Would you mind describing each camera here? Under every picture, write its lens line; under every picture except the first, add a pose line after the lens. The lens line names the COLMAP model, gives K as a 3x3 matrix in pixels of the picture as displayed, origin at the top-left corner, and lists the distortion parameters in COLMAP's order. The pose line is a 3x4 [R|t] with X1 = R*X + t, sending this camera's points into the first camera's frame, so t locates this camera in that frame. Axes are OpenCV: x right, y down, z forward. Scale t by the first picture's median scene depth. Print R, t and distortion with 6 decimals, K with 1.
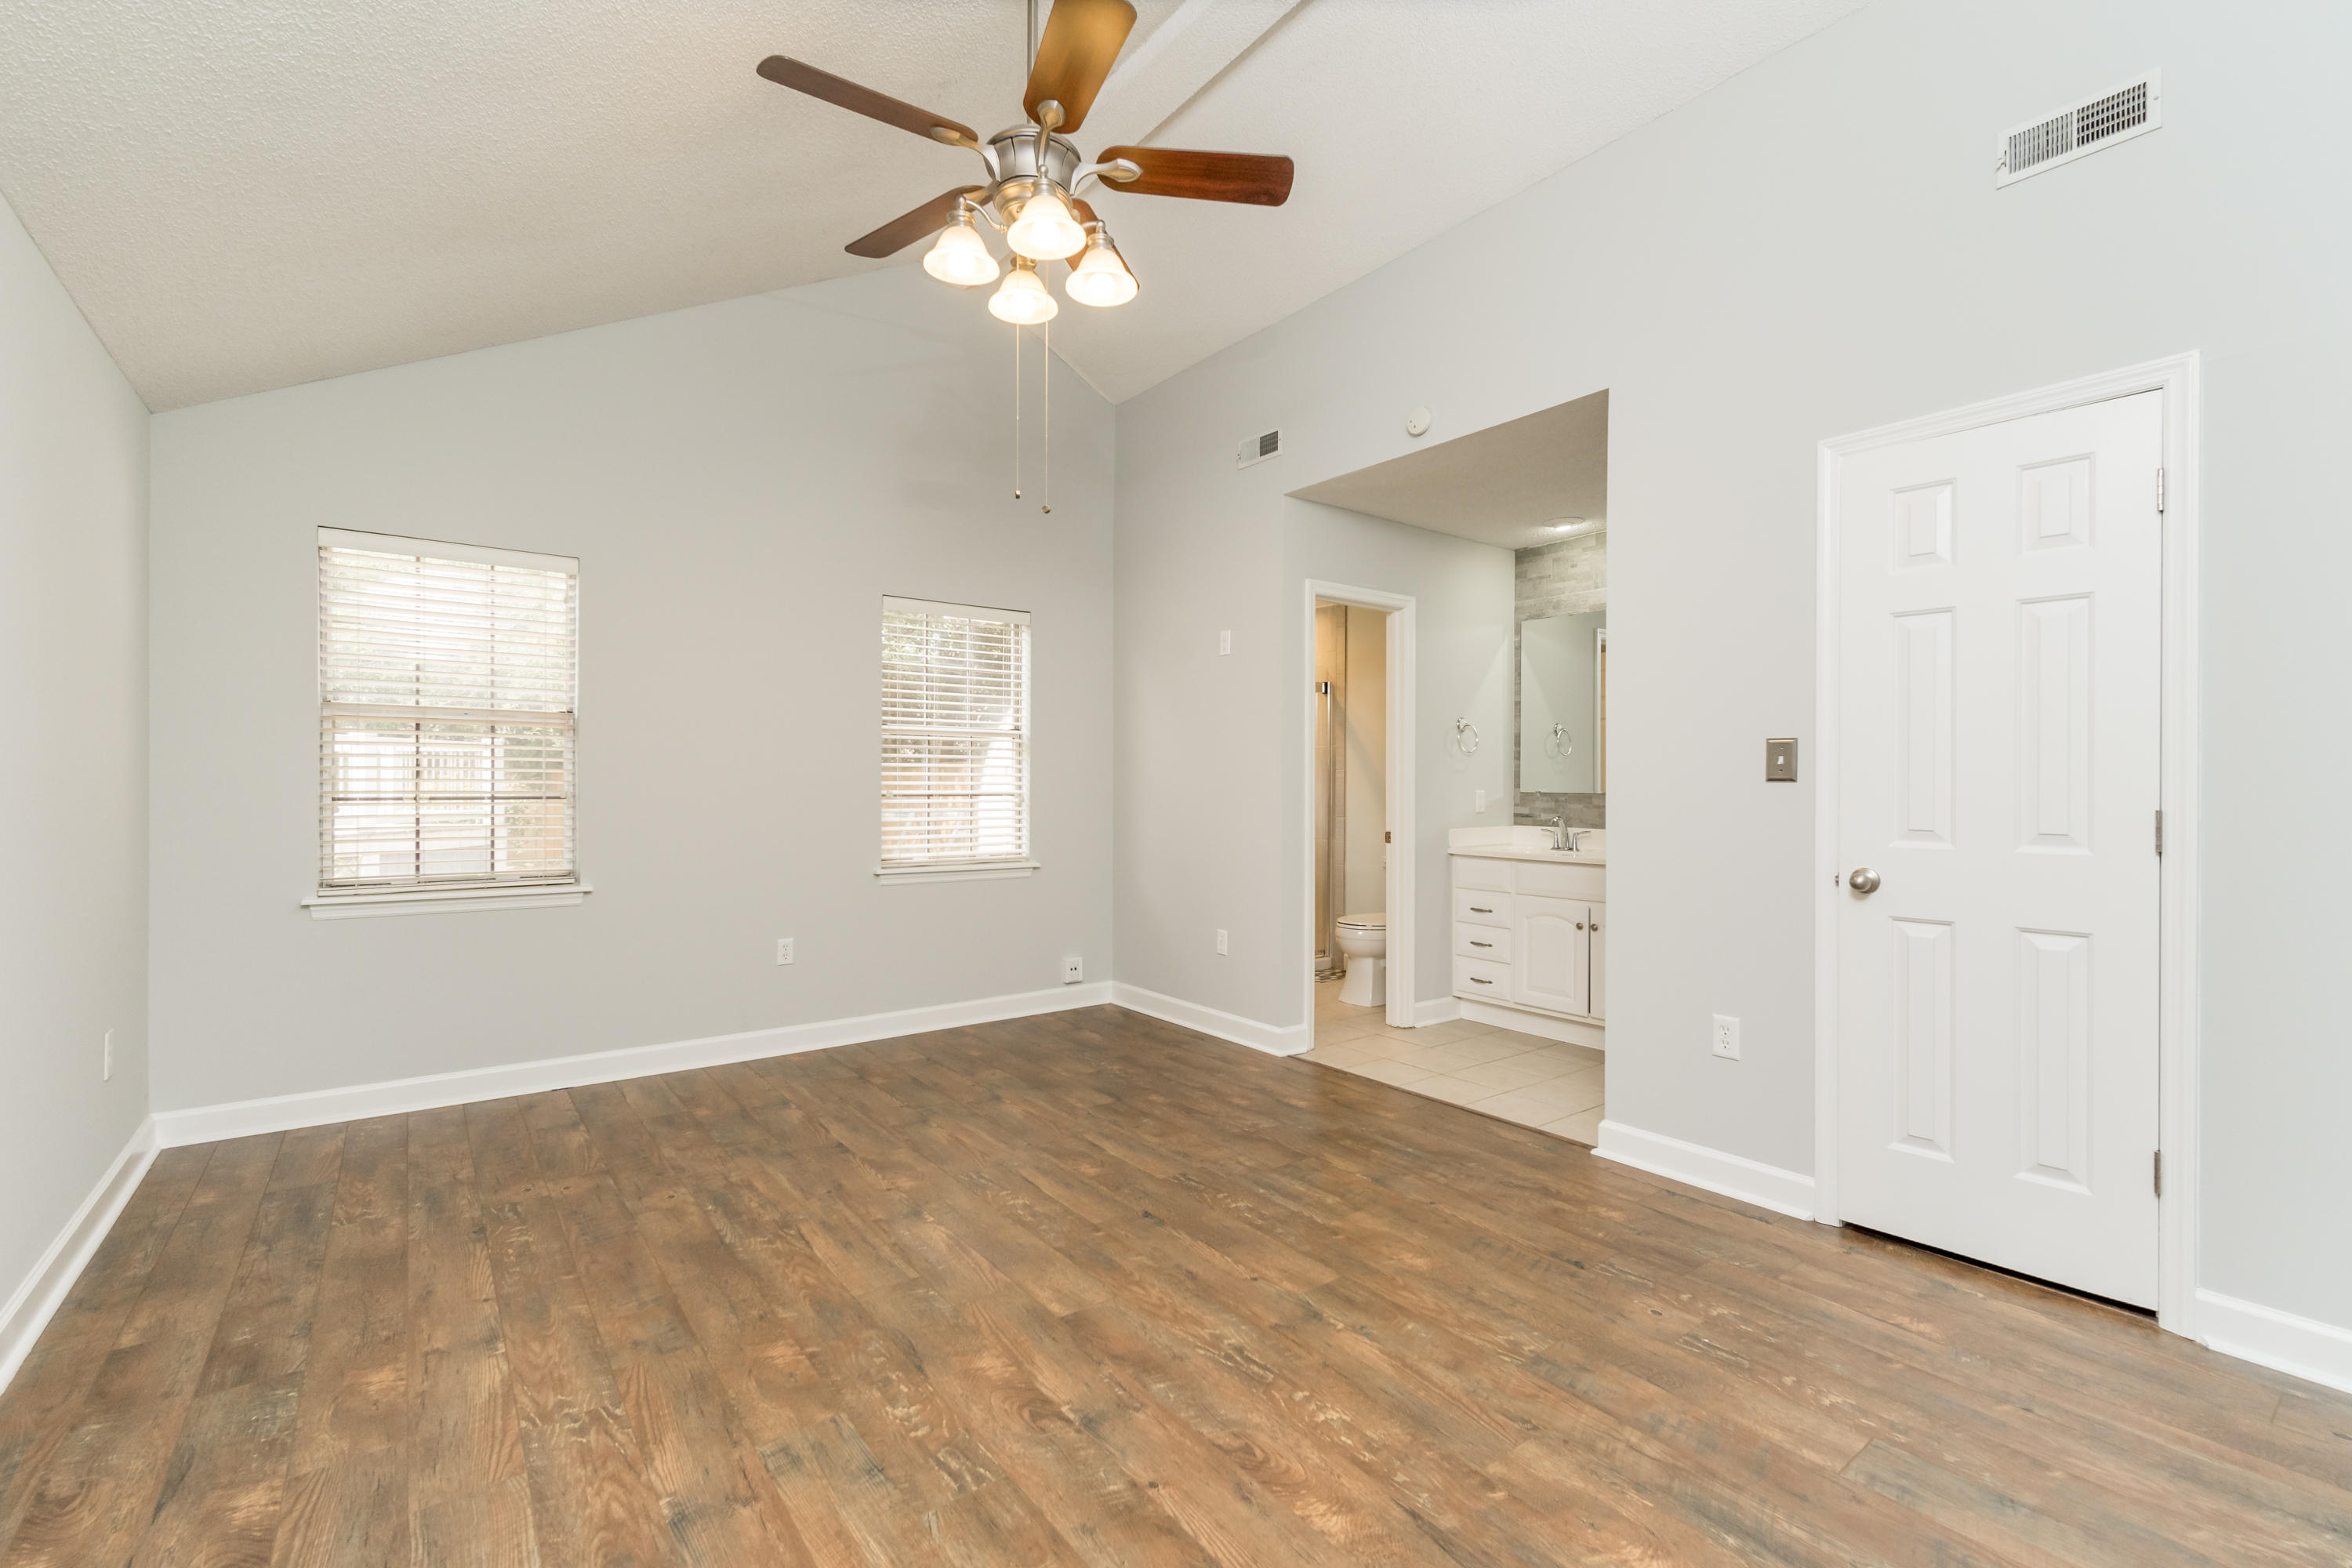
lens RADIAL K [[1026.8, 0, 1182.8], [0, 1026.8, 785.2], [0, 0, 1]] dist [0.008322, 0.001296]
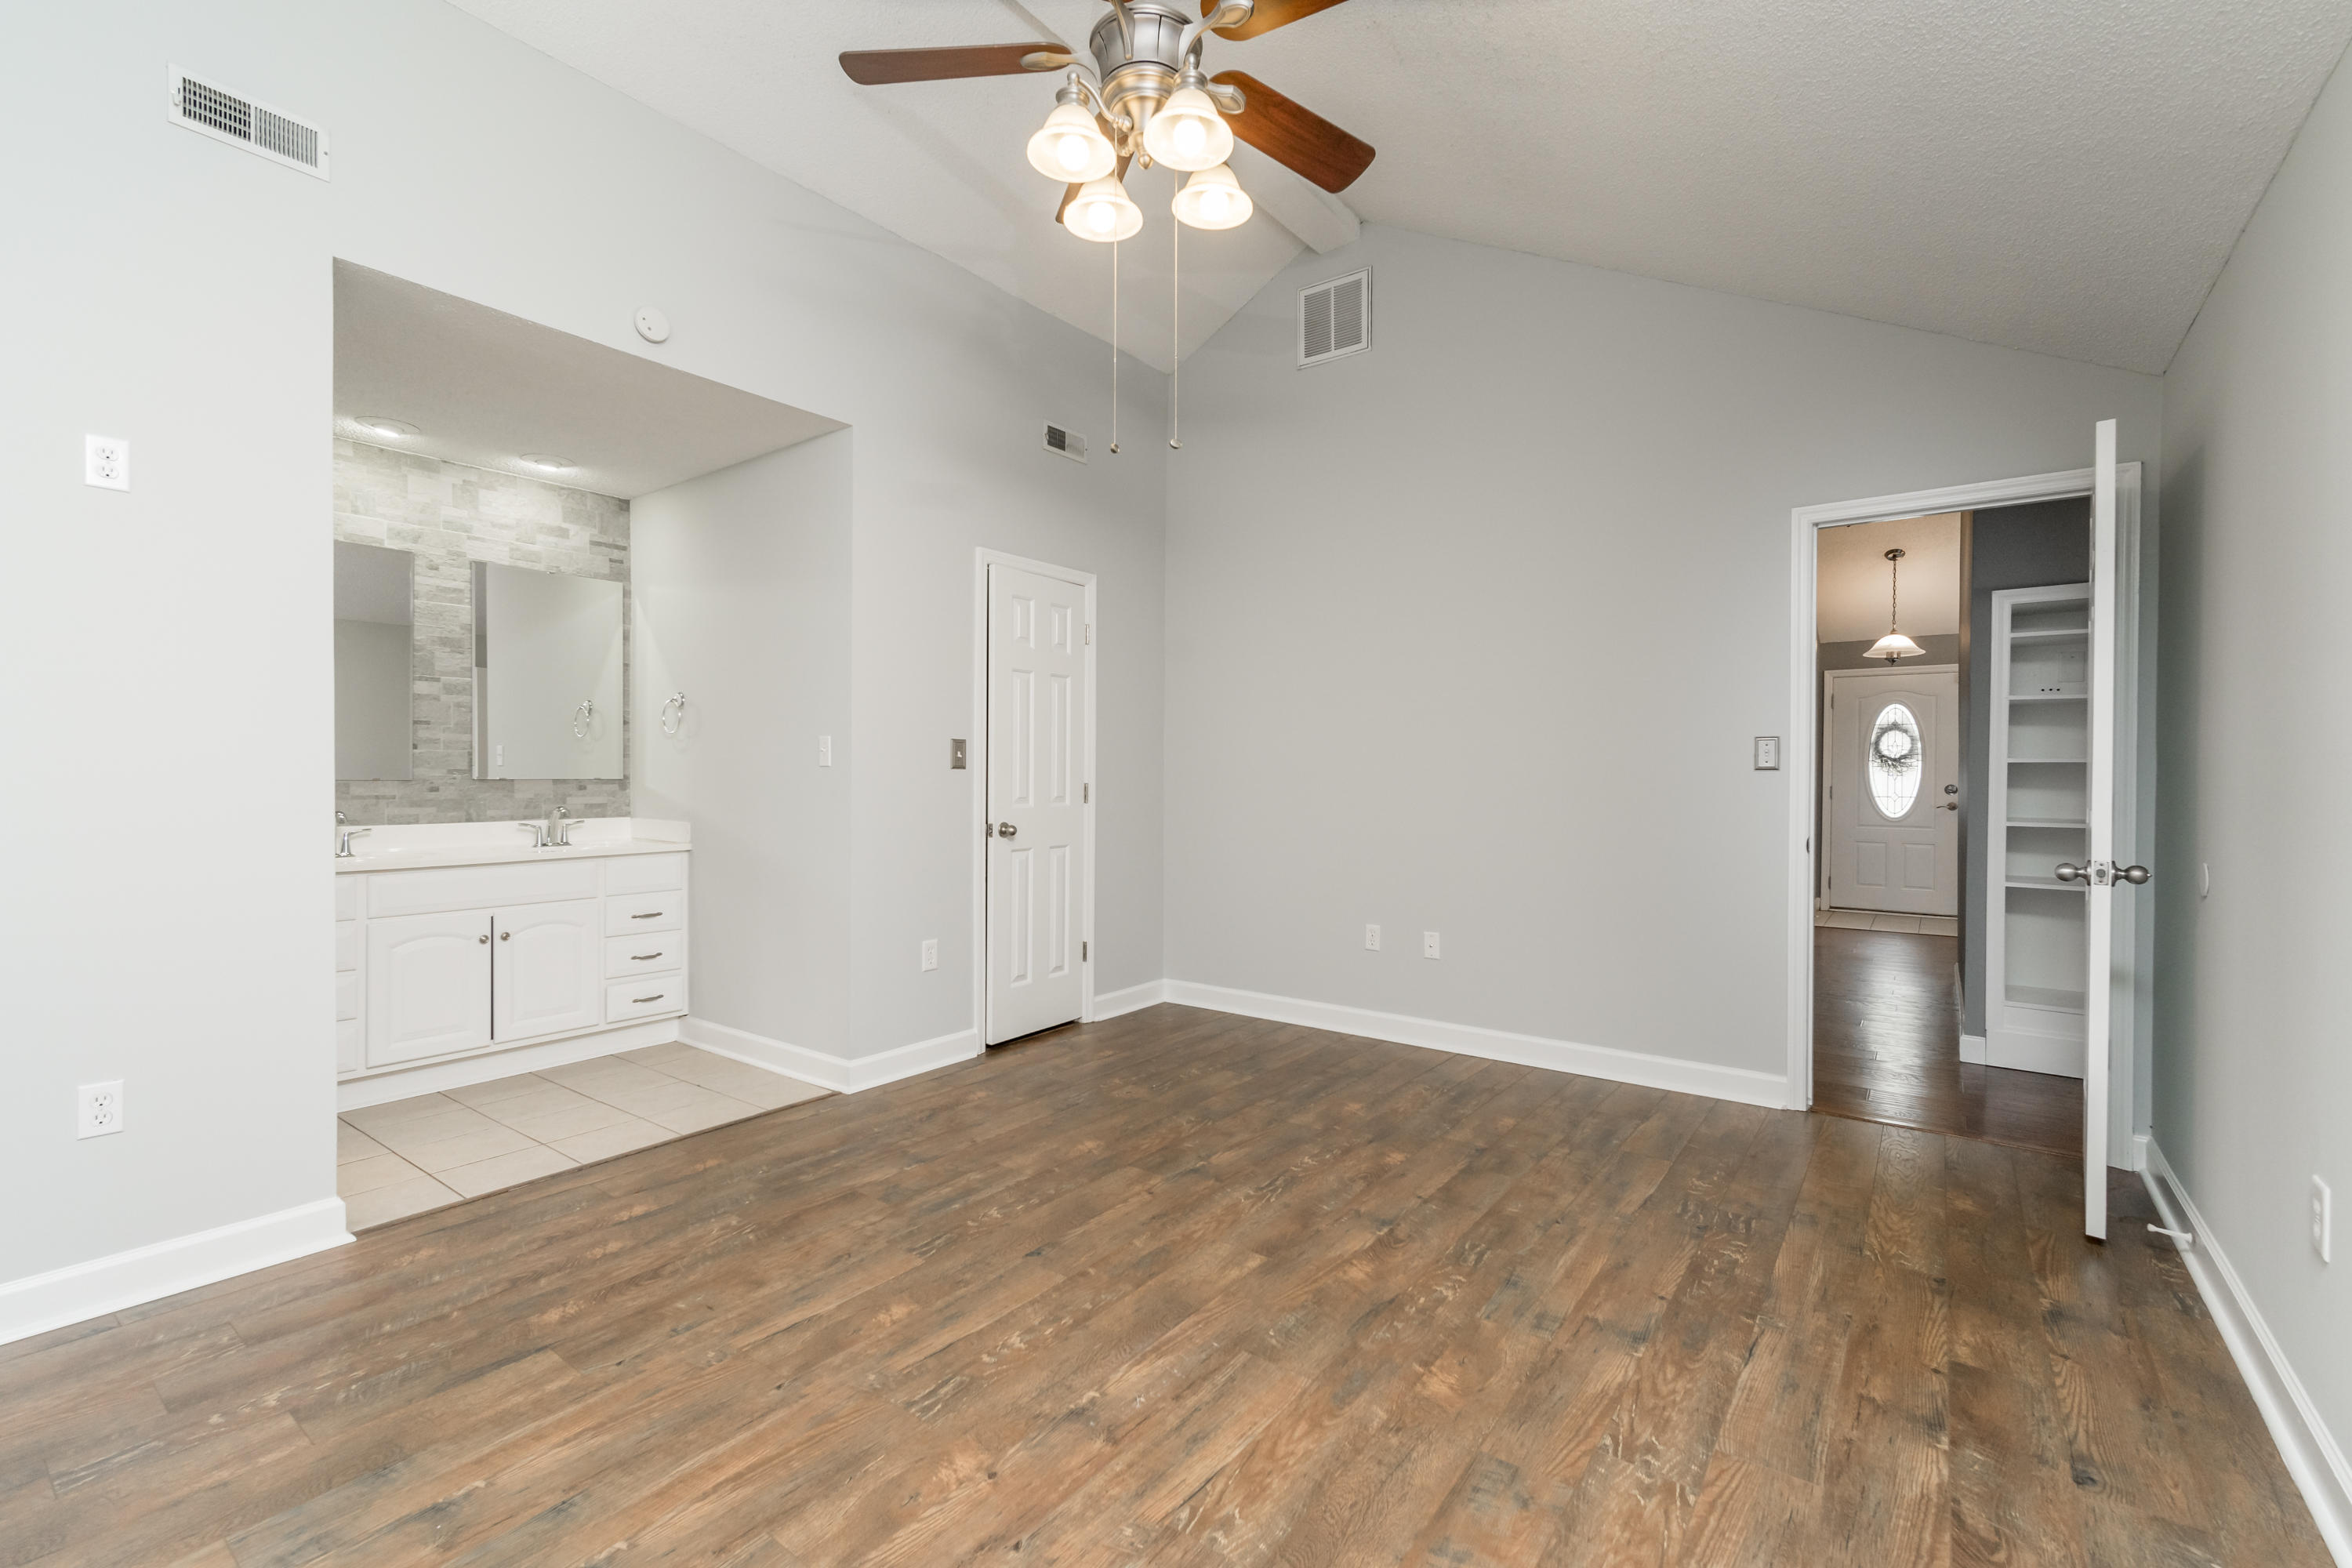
lens RADIAL K [[1026.8, 0, 1168.0], [0, 1026.8, 781.1], [0, 0, 1]] dist [0.008322, 0.001296]
pose [[-0.277612, -0.009283, 0.960648, -0.867607], [-0.003629, 0.999956, 0.008615, 0.000379], [-0.960686, -0.001095, -0.277633, 1.072614]]
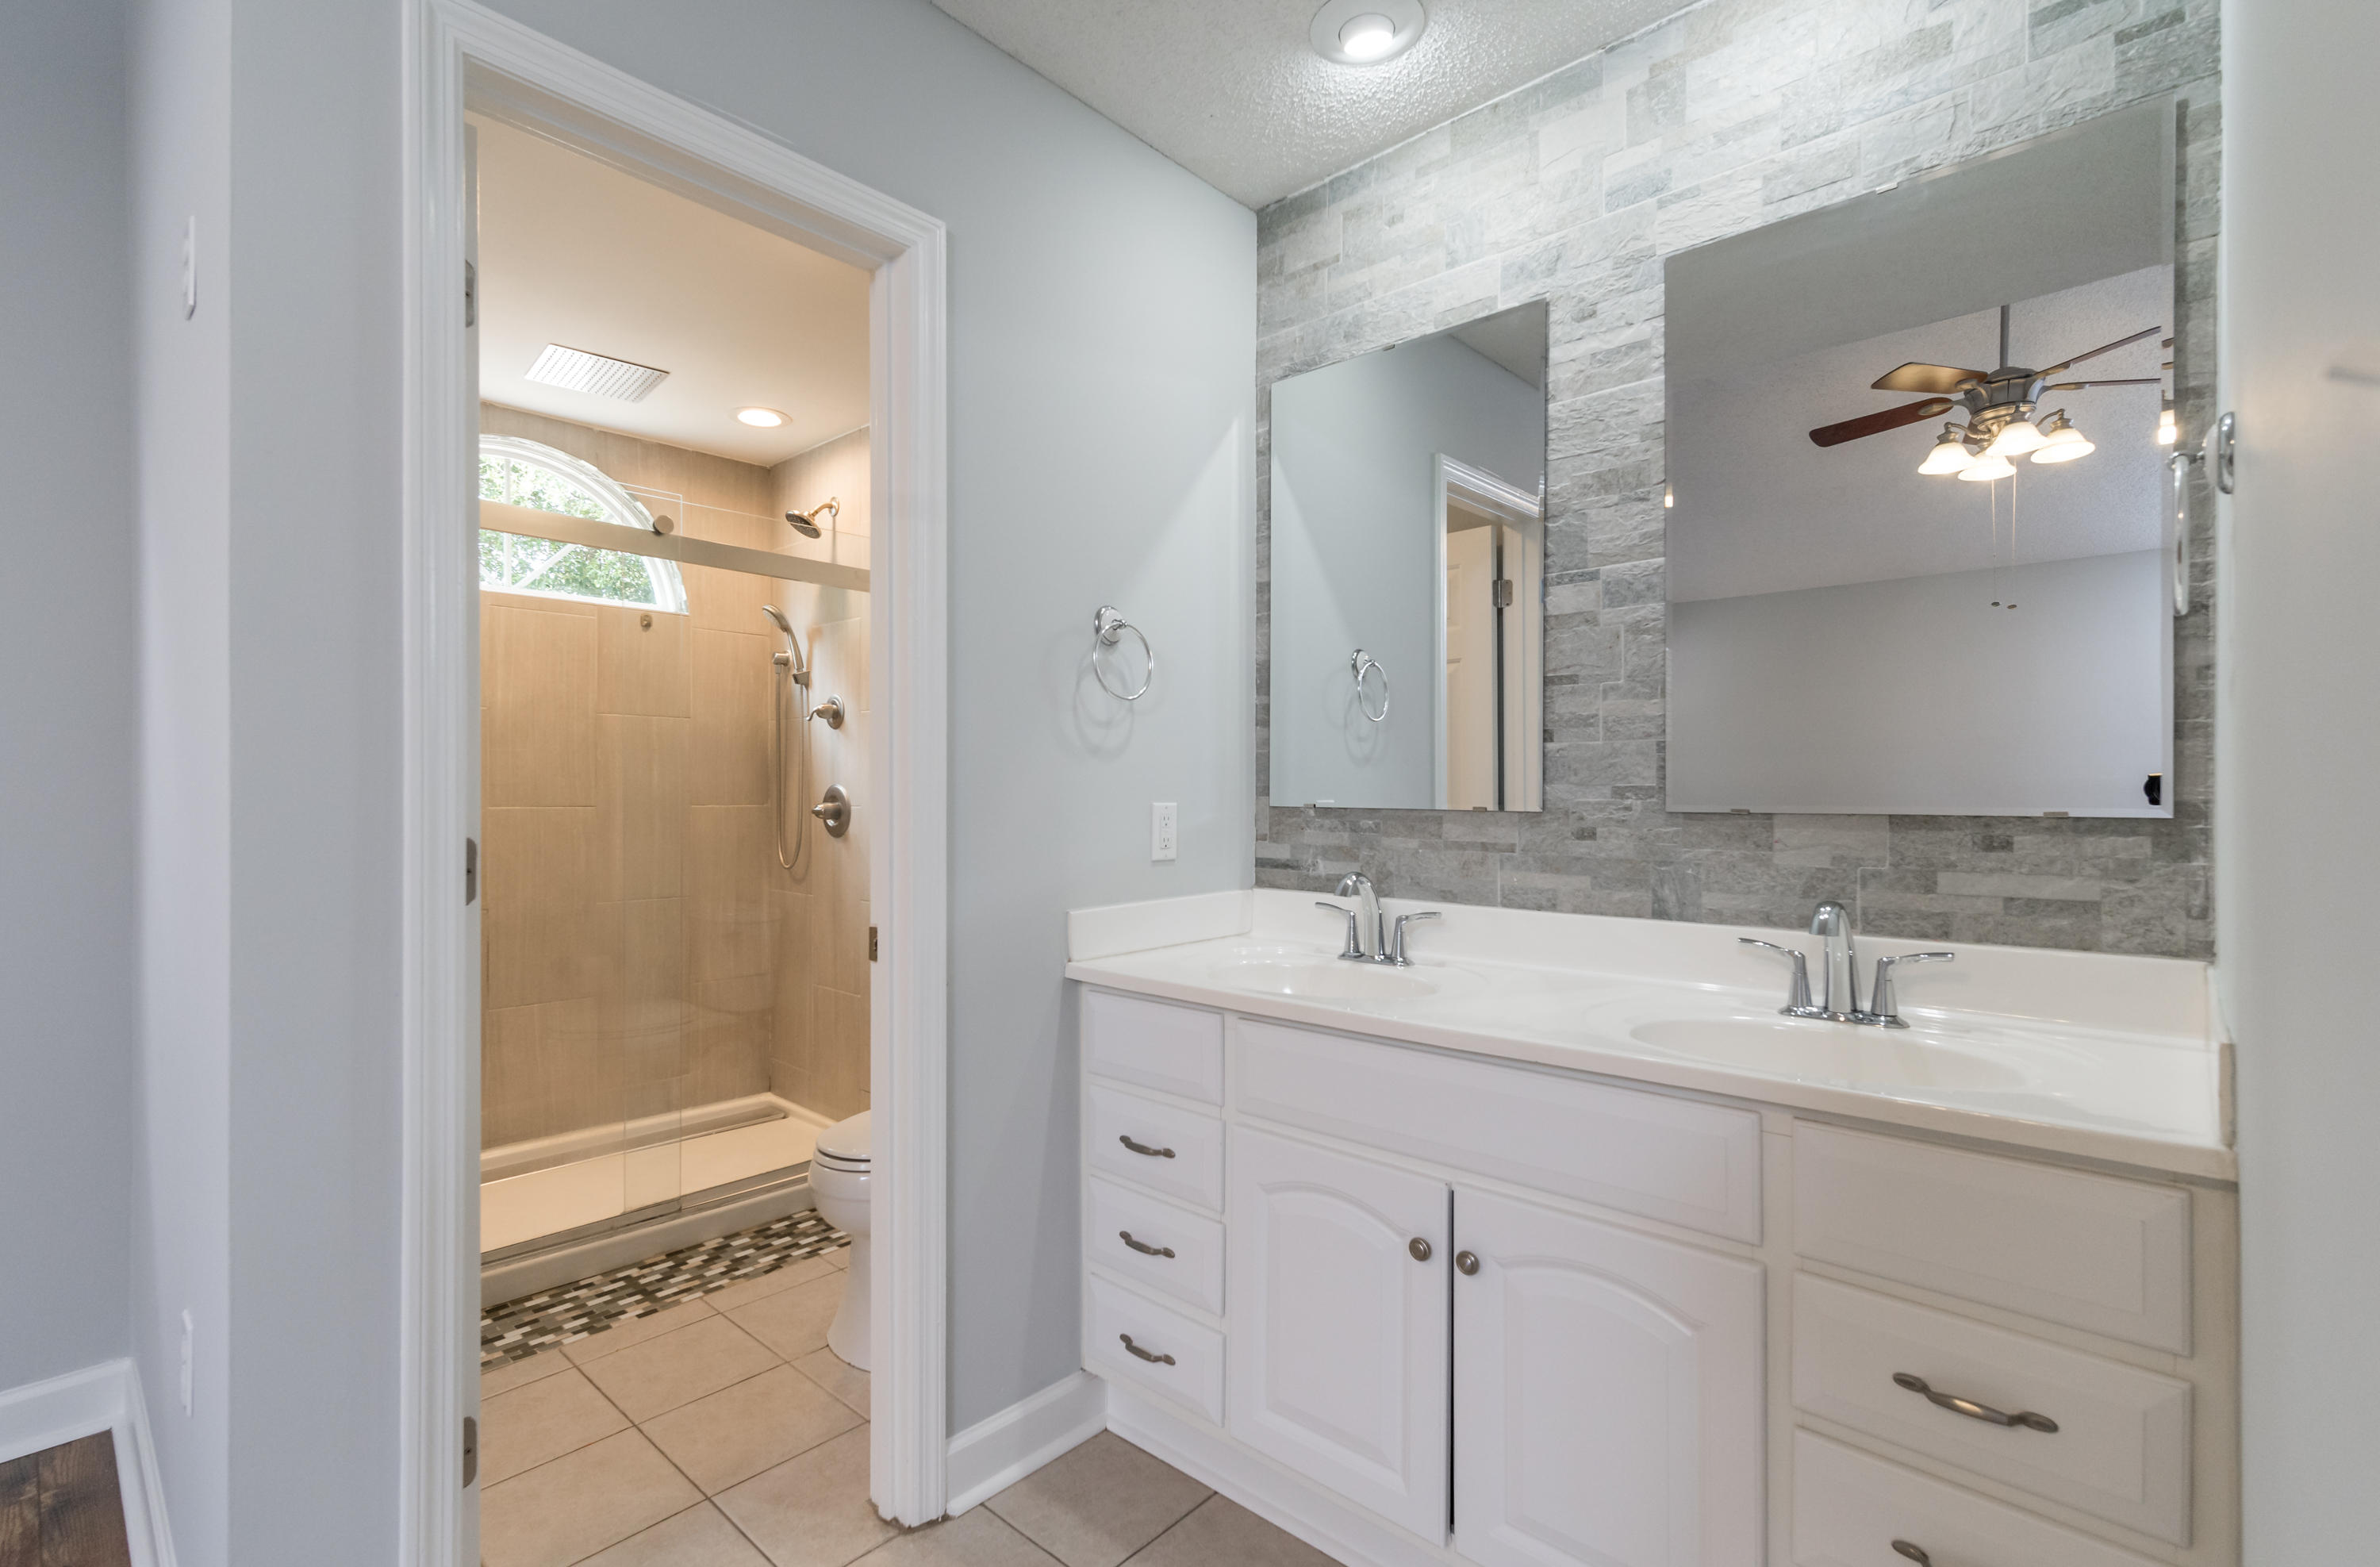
lens RADIAL K [[1081.8, 0, 1173.8], [0, 1081.8, 791.6], [0, 0, 1]] dist [0.001903, 0.000251]
pose [[0.985767, -0.002842, 0.168092, 0.398063], [0.002732, 0.999996, 0.000886, 0.001426], [-0.168094, -0.000414, 0.985771, 1.064236]]
